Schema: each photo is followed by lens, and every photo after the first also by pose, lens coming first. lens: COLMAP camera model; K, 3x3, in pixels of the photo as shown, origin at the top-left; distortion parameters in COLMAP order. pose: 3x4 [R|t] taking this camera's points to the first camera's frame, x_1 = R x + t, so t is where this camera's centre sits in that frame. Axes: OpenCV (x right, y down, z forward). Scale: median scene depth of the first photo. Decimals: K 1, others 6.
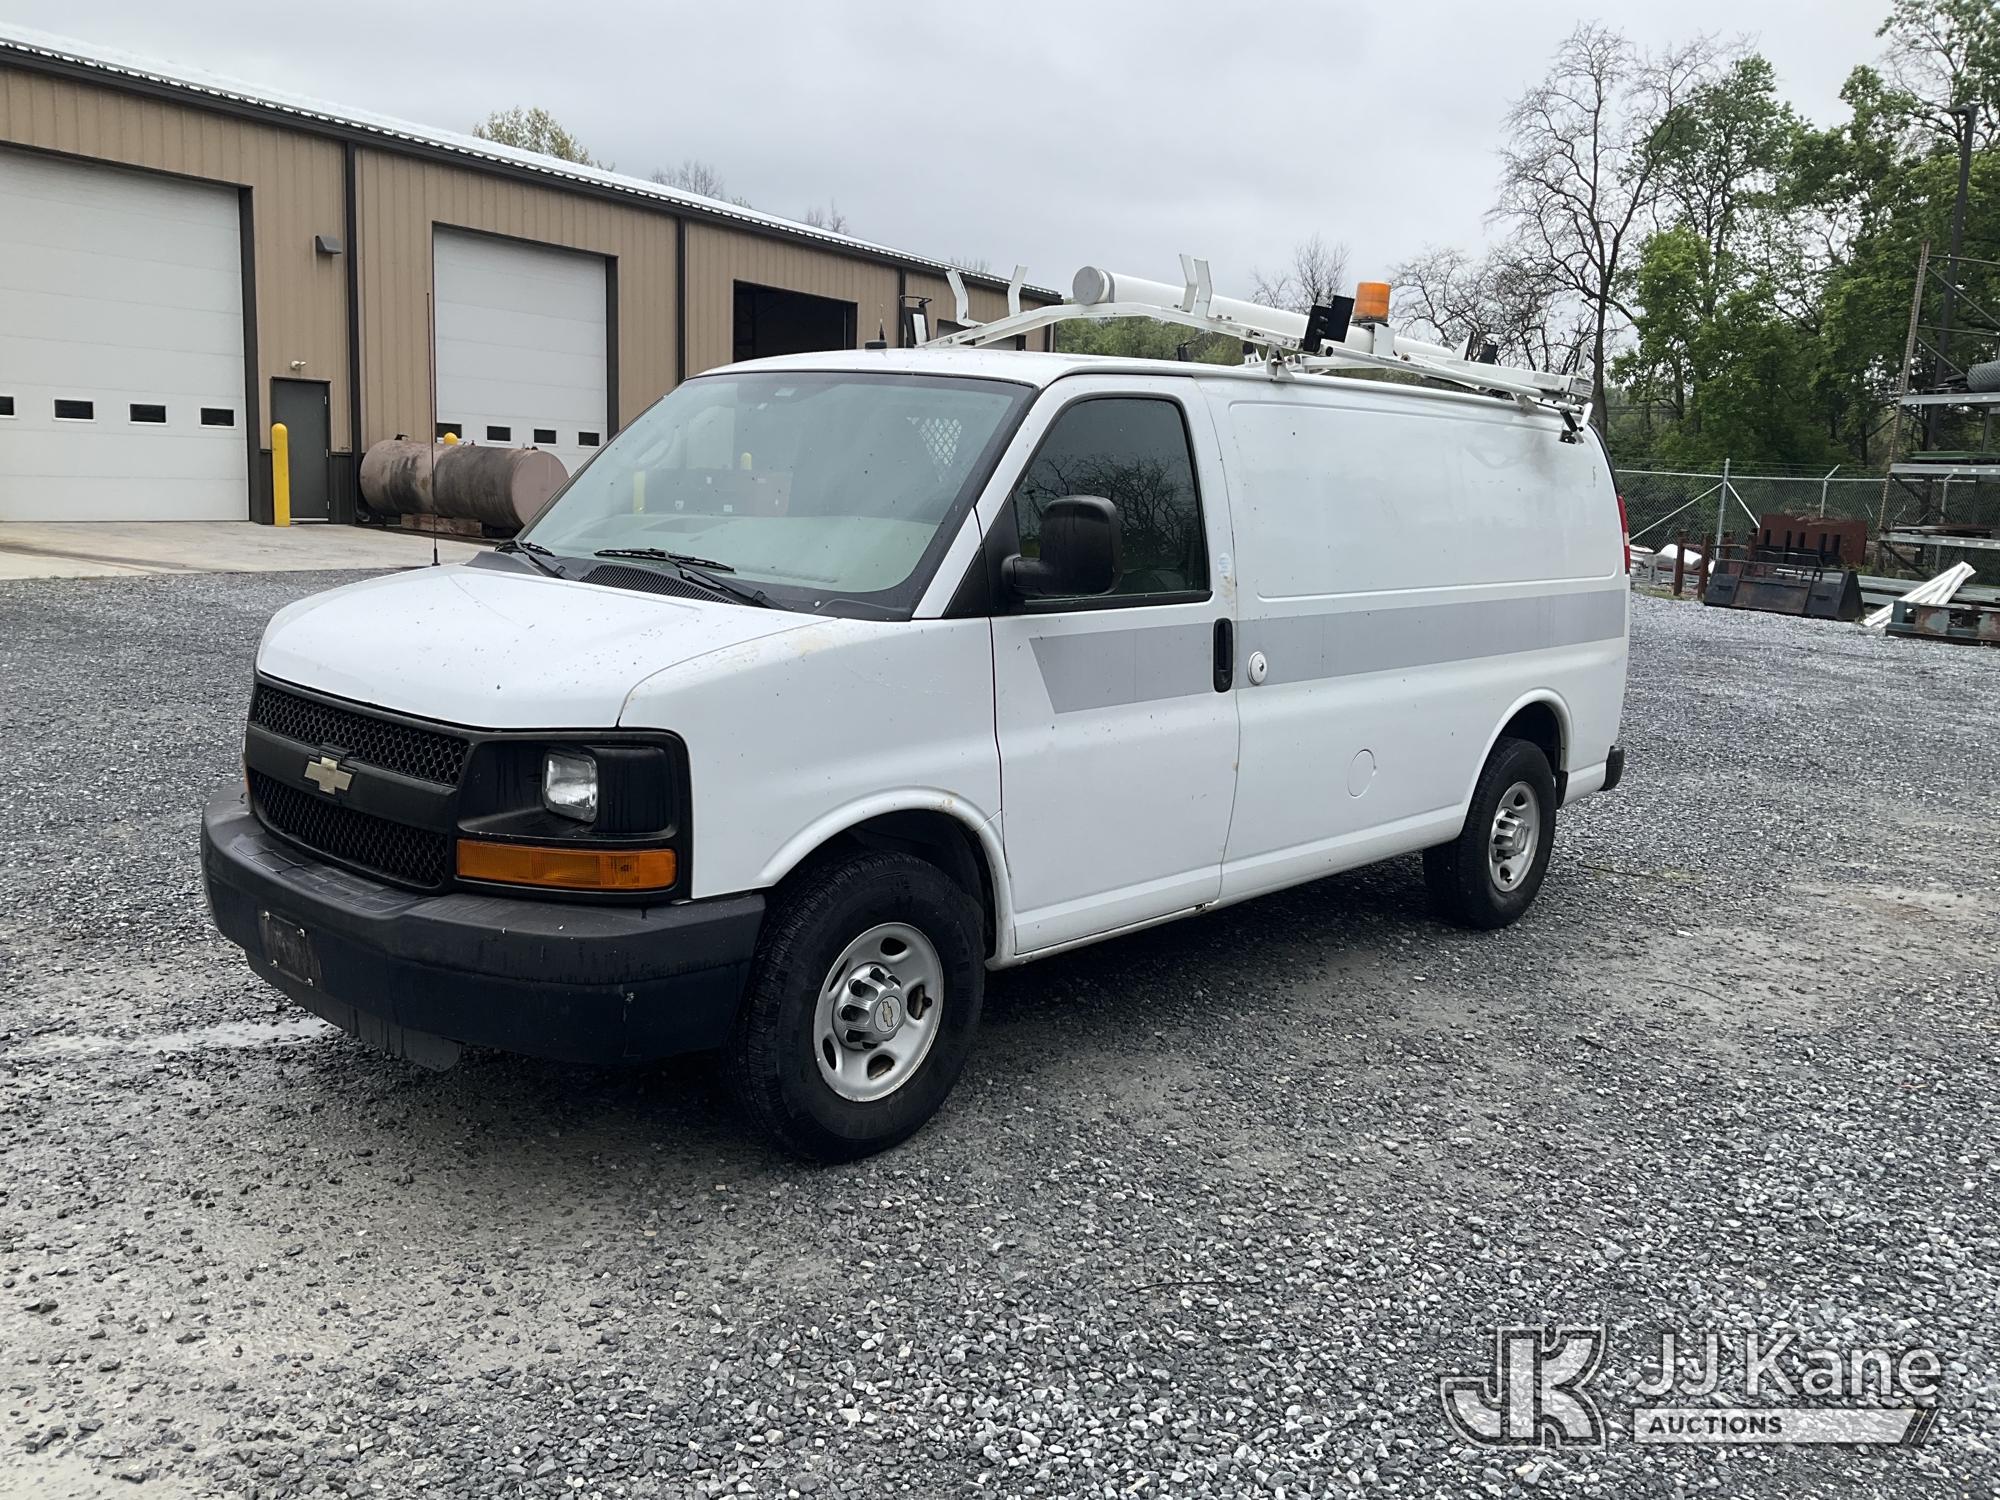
lens RADIAL K [[1794.8, 0, 993.5], [0, 1794.8, 746.6], [0, 0, 1]] dist [0.063525, 0.006849]
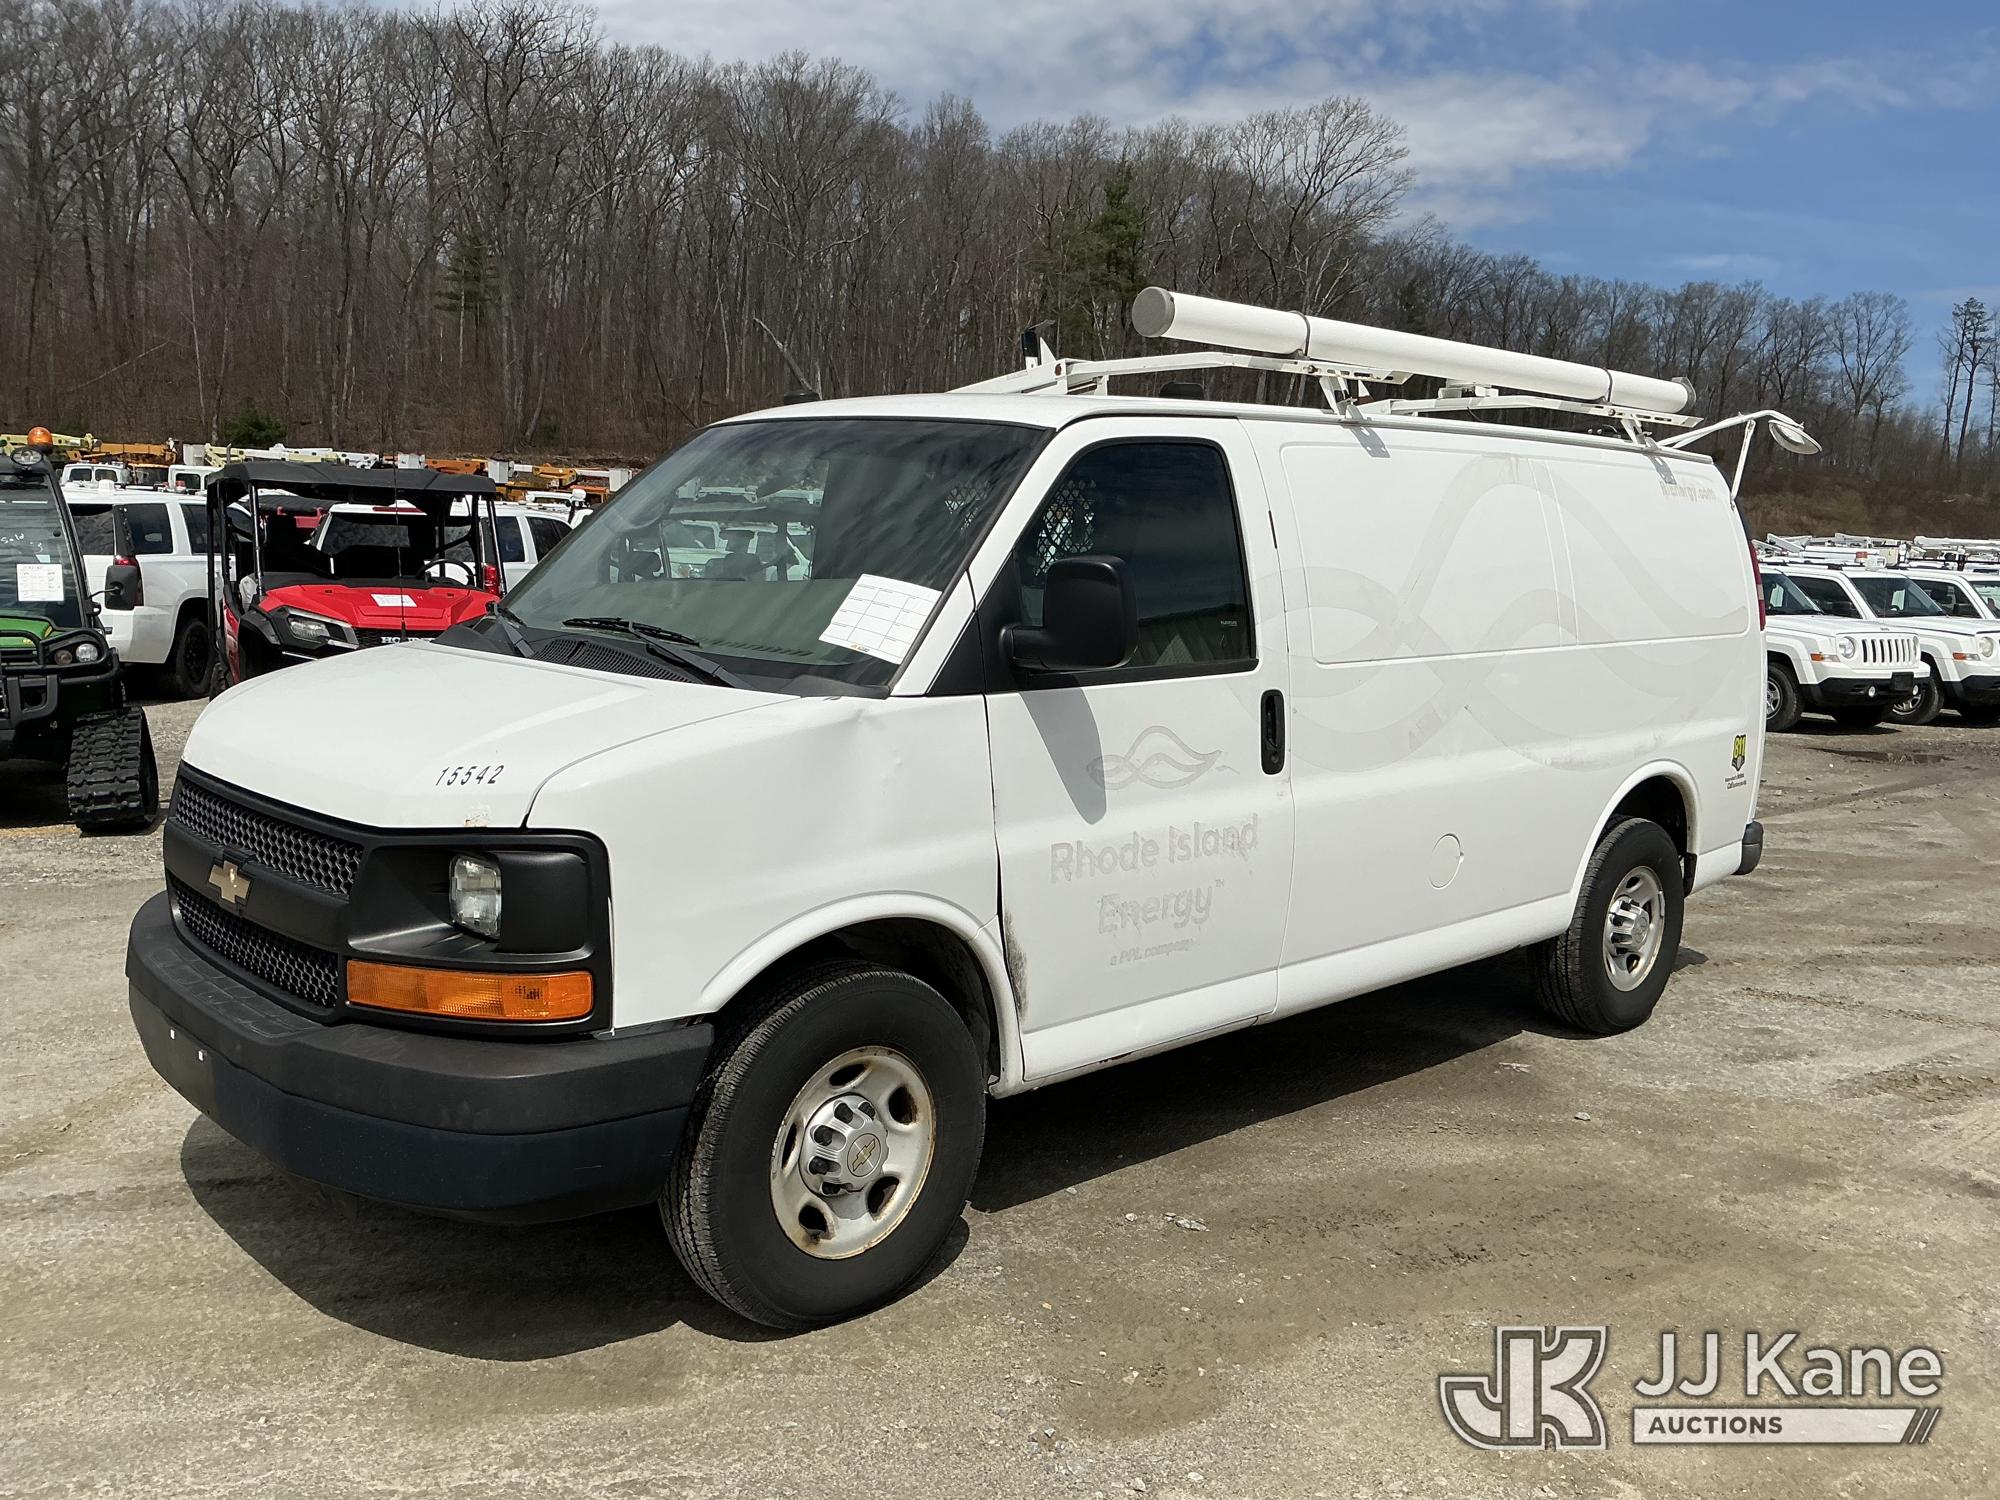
lens RADIAL K [[1638.7, 0, 976.2], [0, 1638.7, 764.7], [0, 0, 1]] dist [0.064587, -0.025337]
pose [[0.994296, -0.012942, -0.105868, 0.077606], [0.009502, 0.999412, -0.032935, -0.011499], [0.106232, 0.031741, 0.993835, 0.217452]]
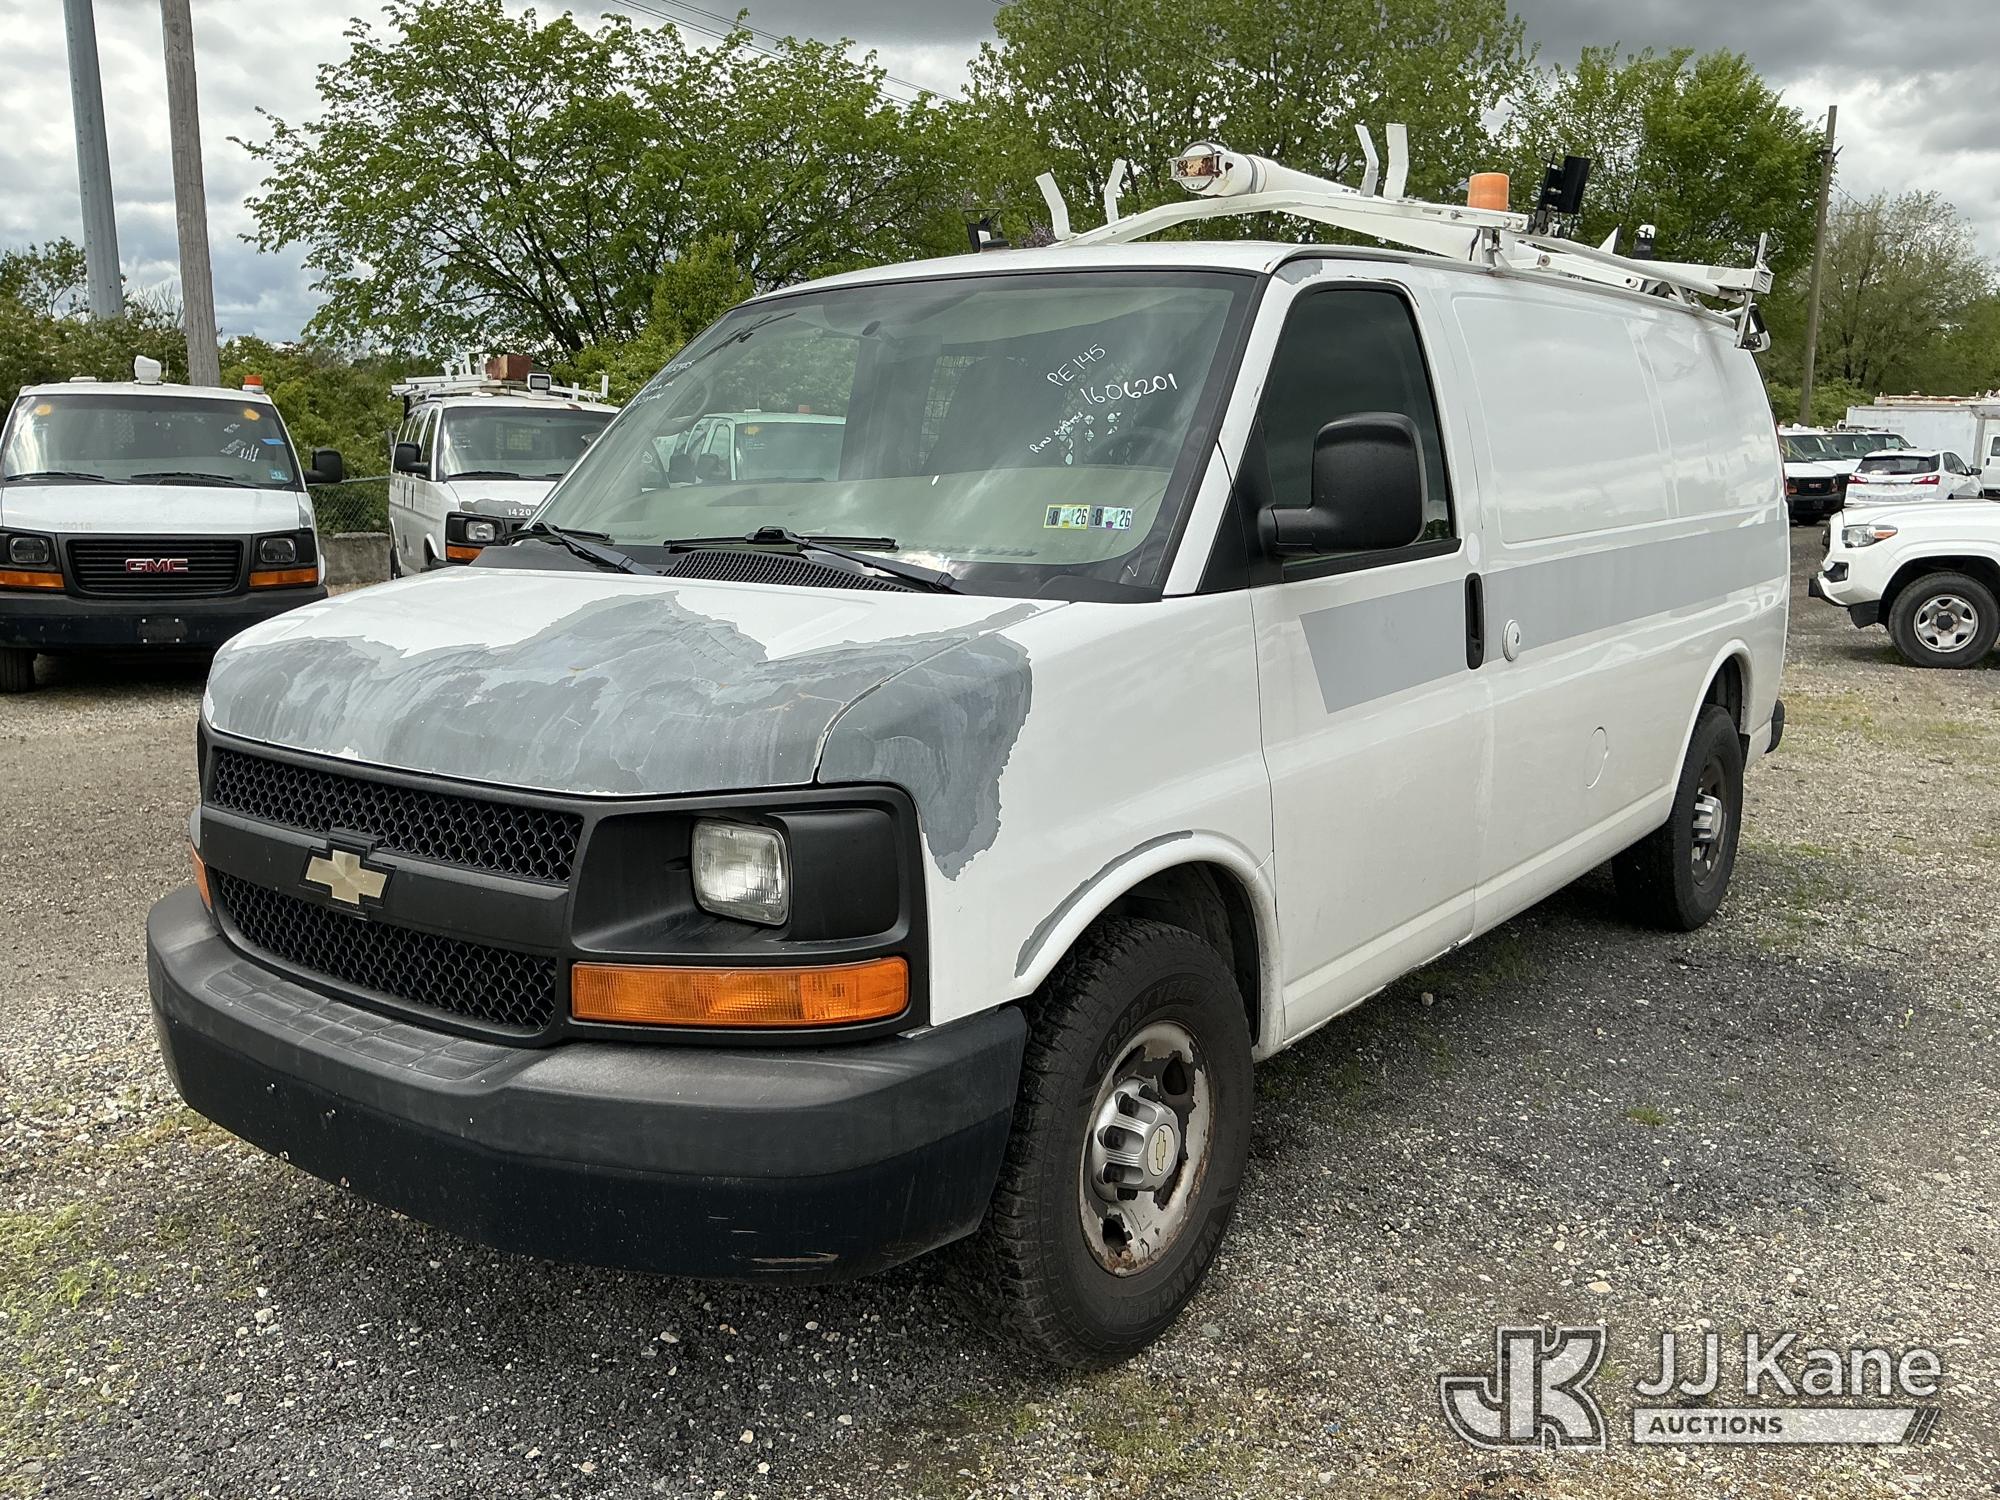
lens RADIAL K [[1794.8, 0, 1000.2], [0, 1794.8, 733.0], [0, 0, 1]] dist [0.063525, 0.006849]
pose [[0.993497, -0.066733, 0.092253, -0.175623], [0.066609, 0.997769, 0.004424, -0.023881], [-0.092342, 0.001750, 0.995726, 0.286810]]
